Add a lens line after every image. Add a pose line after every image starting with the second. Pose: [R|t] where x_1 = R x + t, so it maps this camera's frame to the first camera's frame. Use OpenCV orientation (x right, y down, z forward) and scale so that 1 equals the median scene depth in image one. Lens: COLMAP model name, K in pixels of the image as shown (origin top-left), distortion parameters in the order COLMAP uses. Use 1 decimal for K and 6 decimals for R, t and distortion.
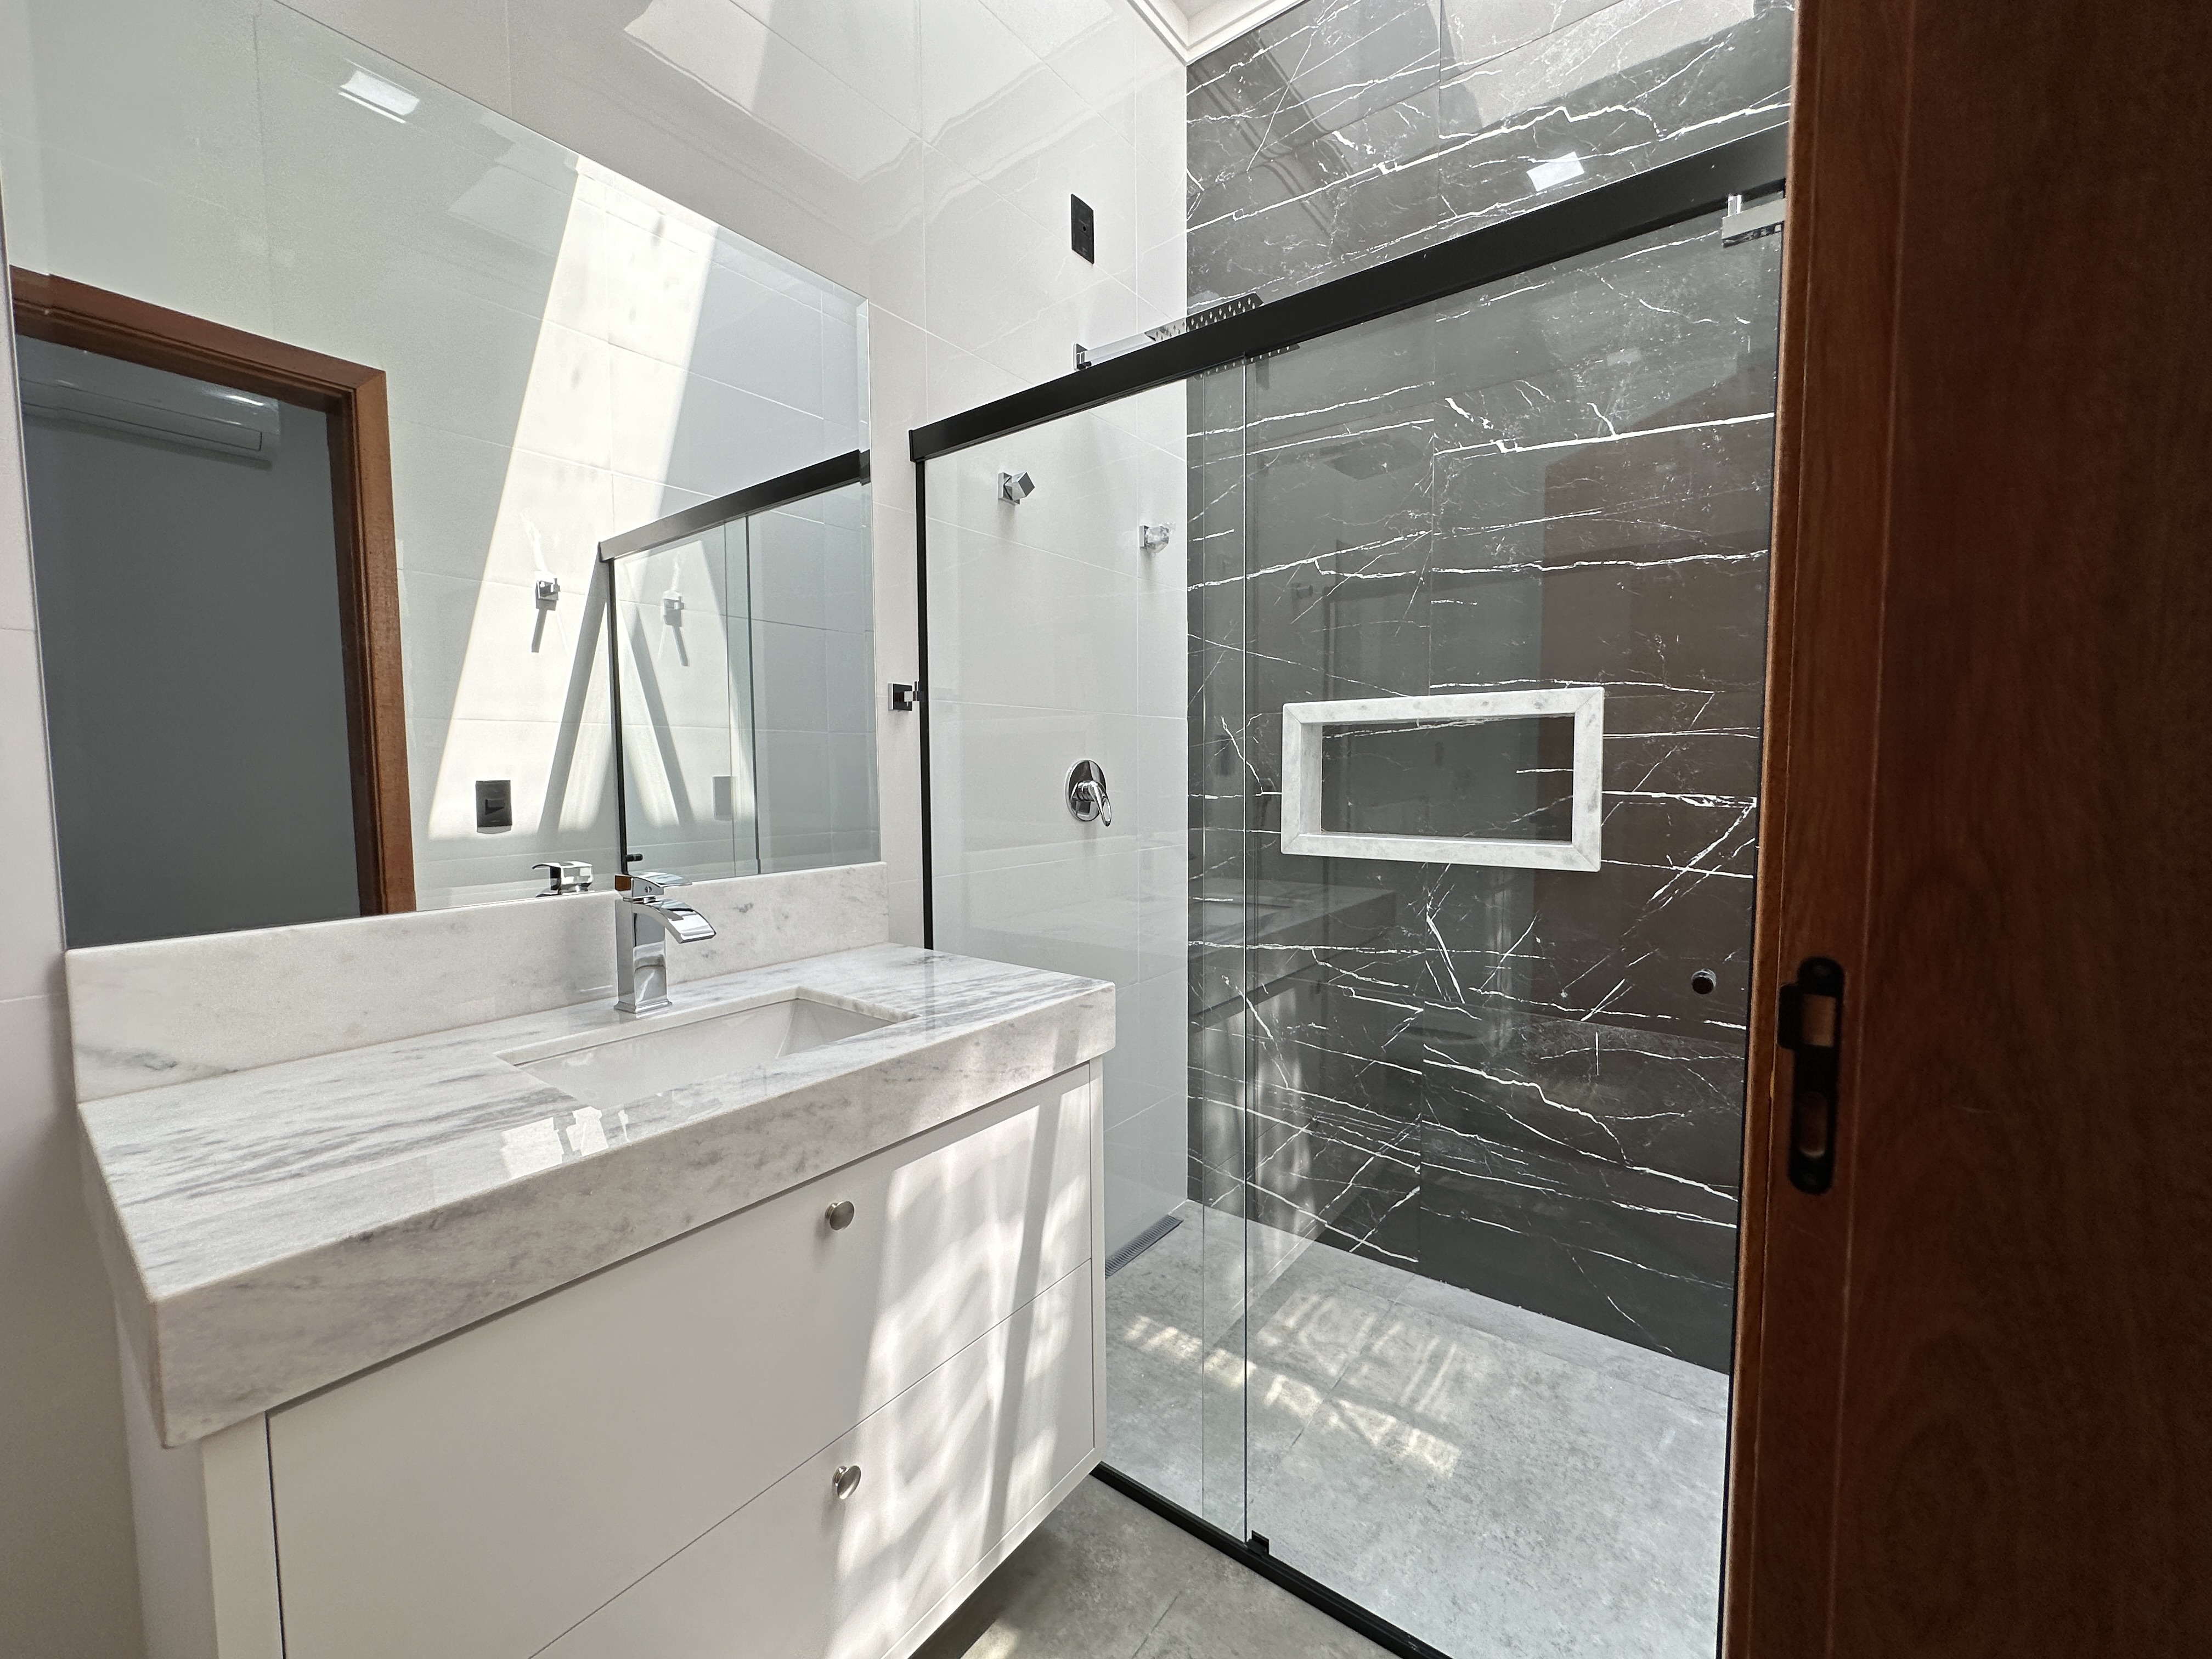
lens RADIAL K [[888.5, 0, 1107.5], [0, 888.5, 826.2], [0, 0, 1]] dist [-0.004380, 0.001353]
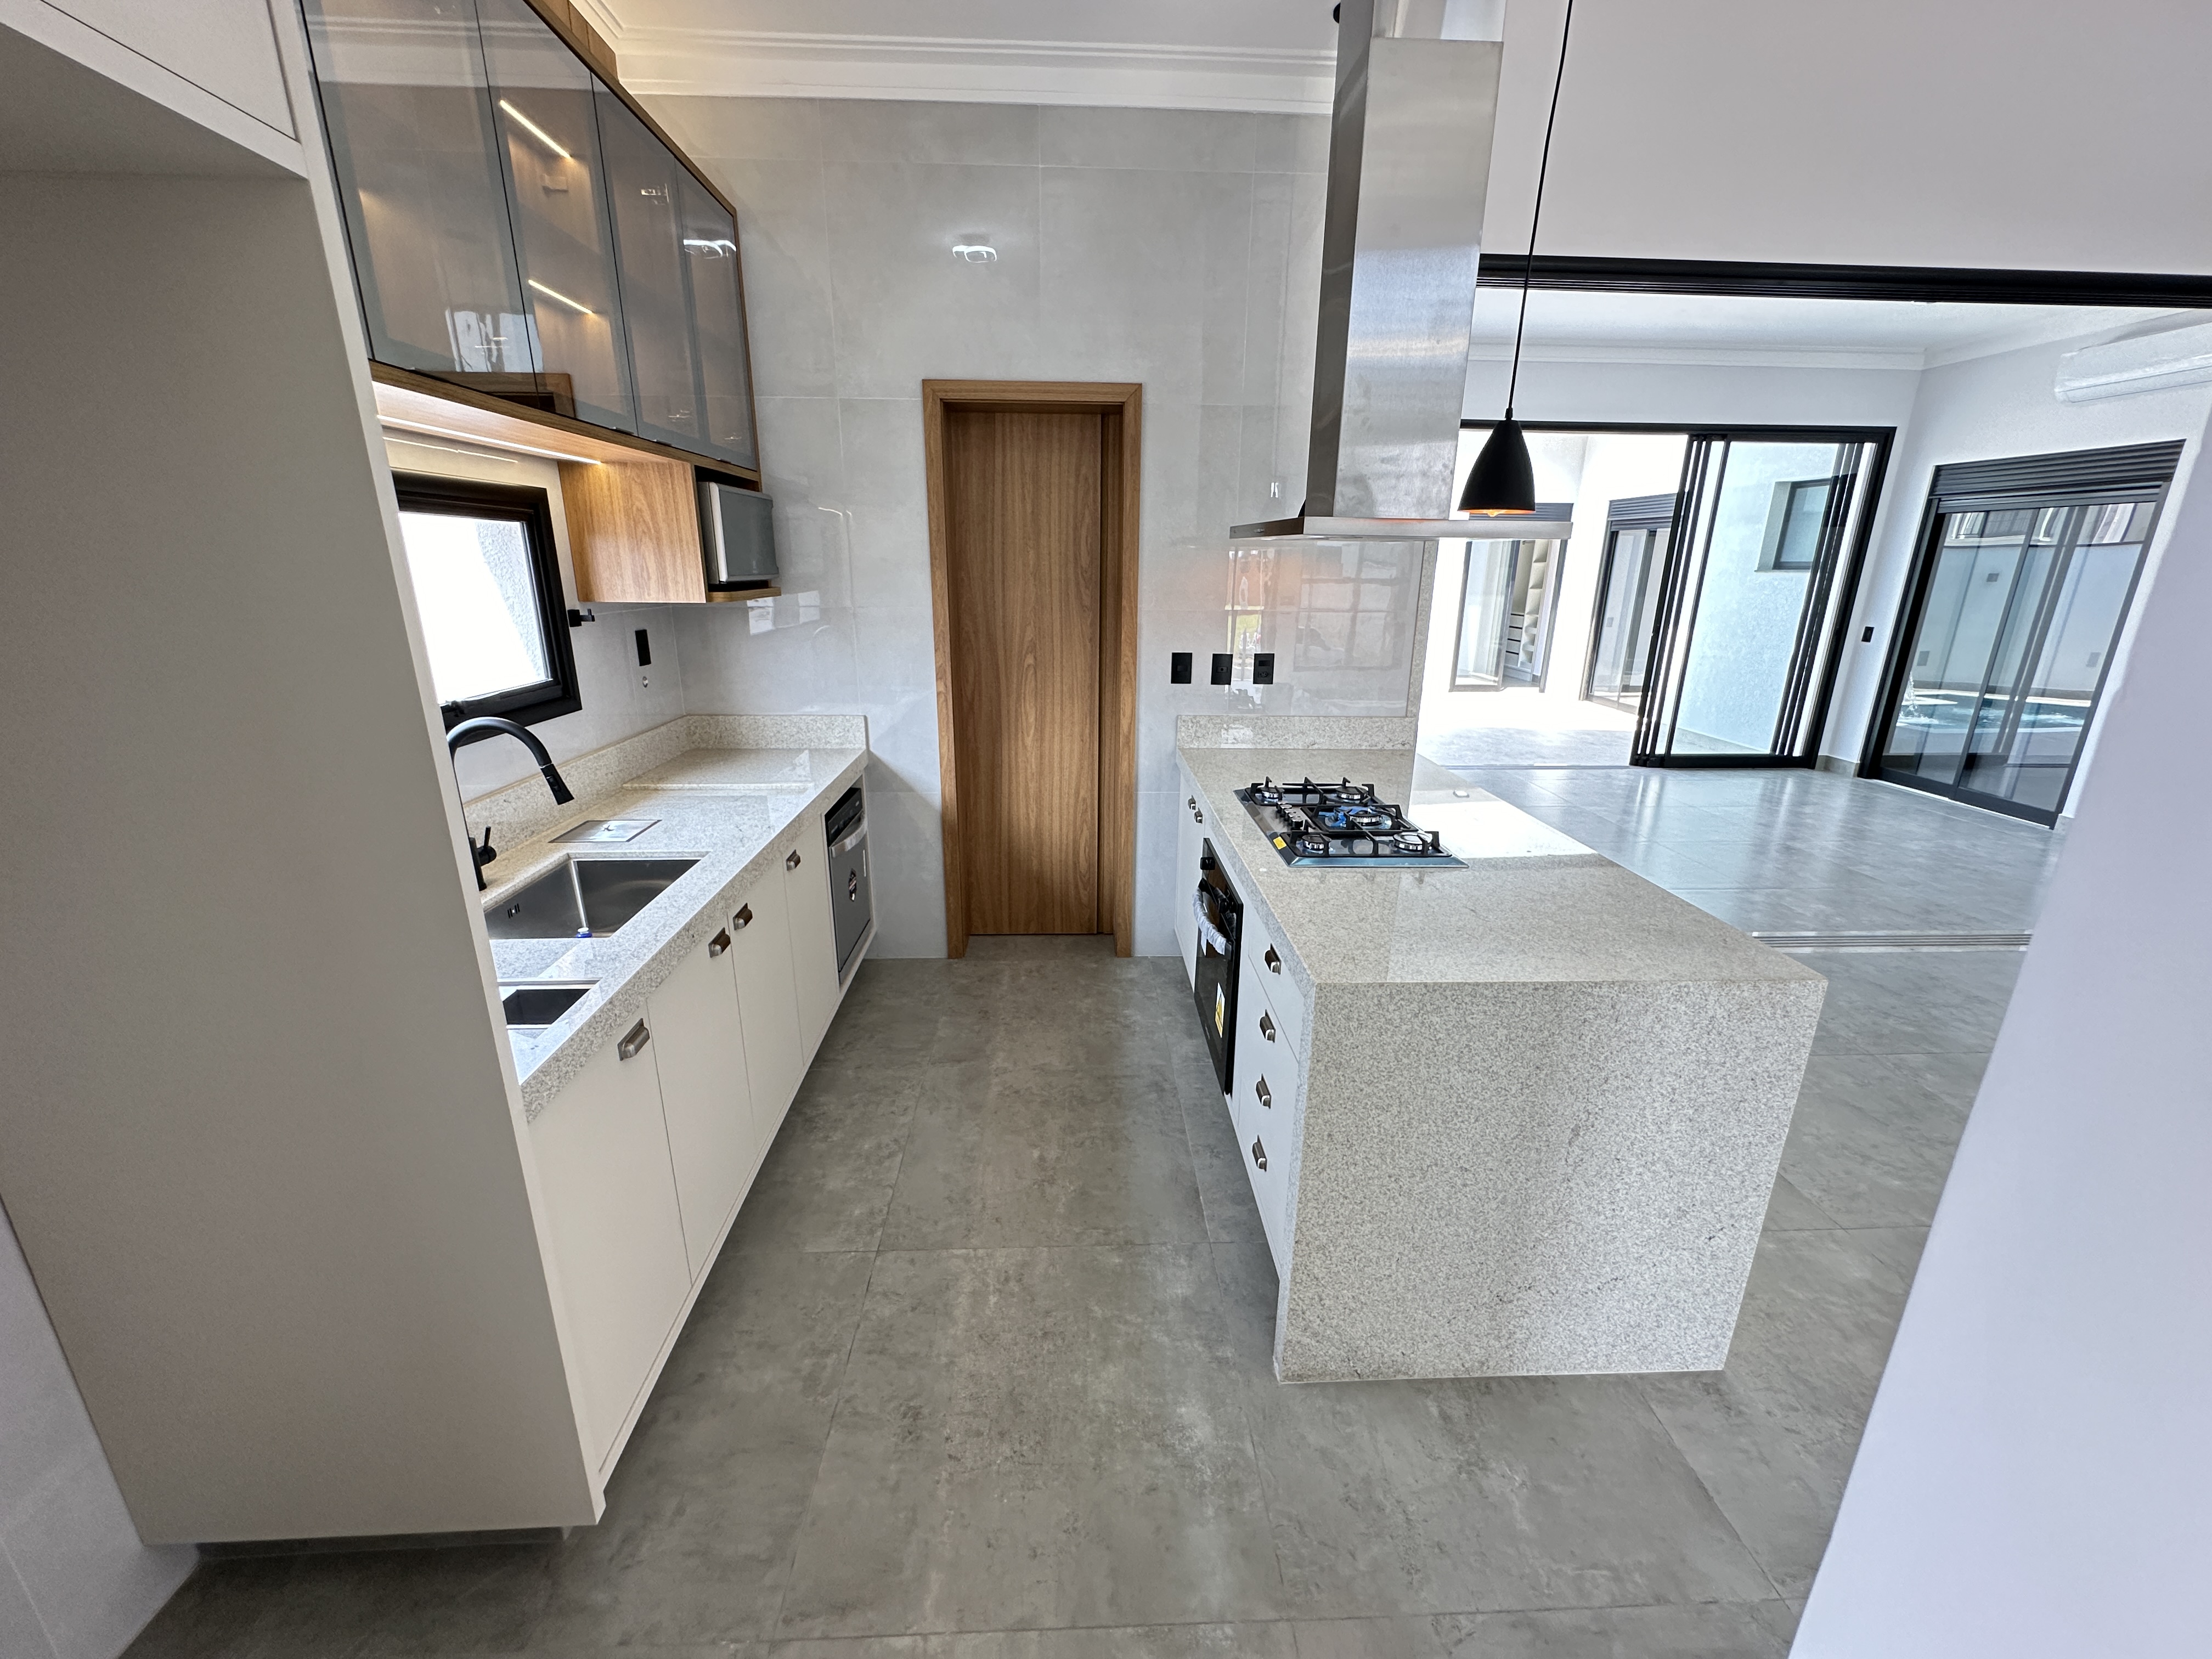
lens RADIAL K [[888.5, 0, 1104.3], [0, 888.5, 828.5], [0, 0, 1]] dist [-0.004380, 0.001353]
pose [[-0.638744, -0.224895, 0.735818, -0.793862], [0.042272, 0.944627, 0.325411, -0.414141], [-0.768258, 0.238959, -0.593868, 2.034499]]
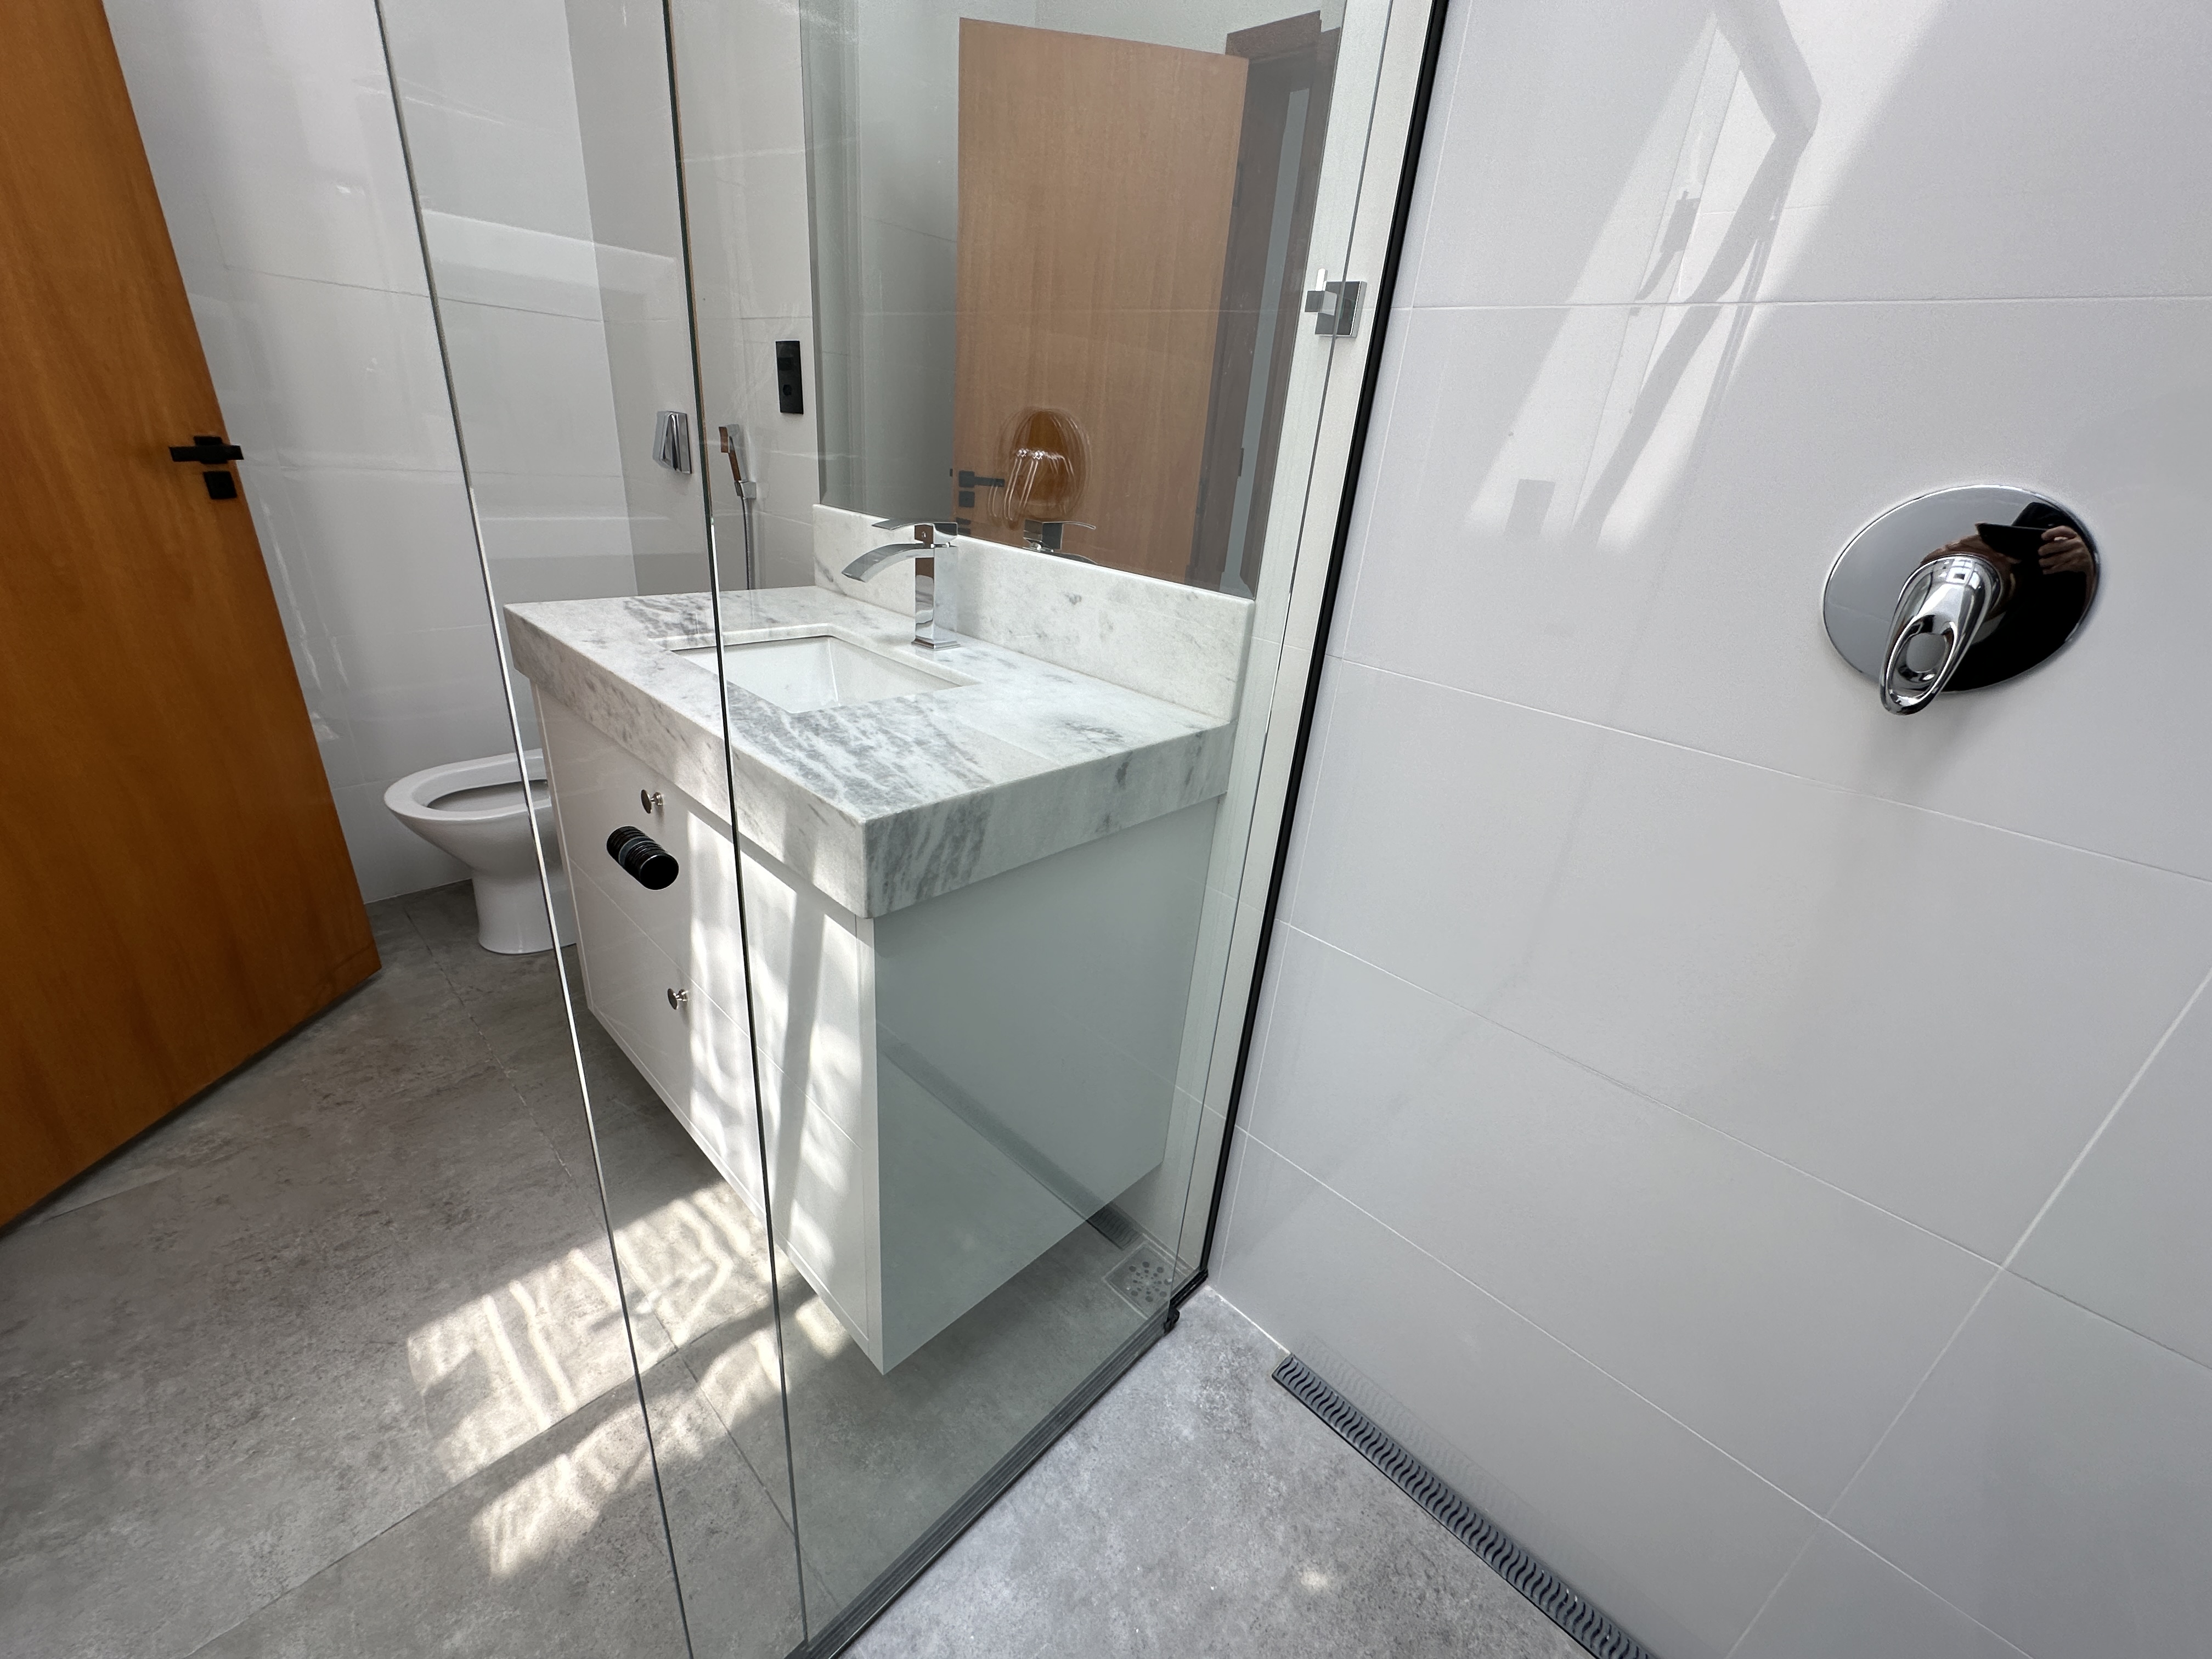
lens RADIAL K [[888.5, 0, 1096.1], [0, 888.5, 828.1], [0, 0, 1]] dist [-0.004380, 0.001353]
pose [[-0.112156, 0.404353, -0.907700, 0.517639], [-0.150180, 0.896073, 0.417730, -0.081171], [0.982276, 0.183169, -0.039775, 1.184387]]
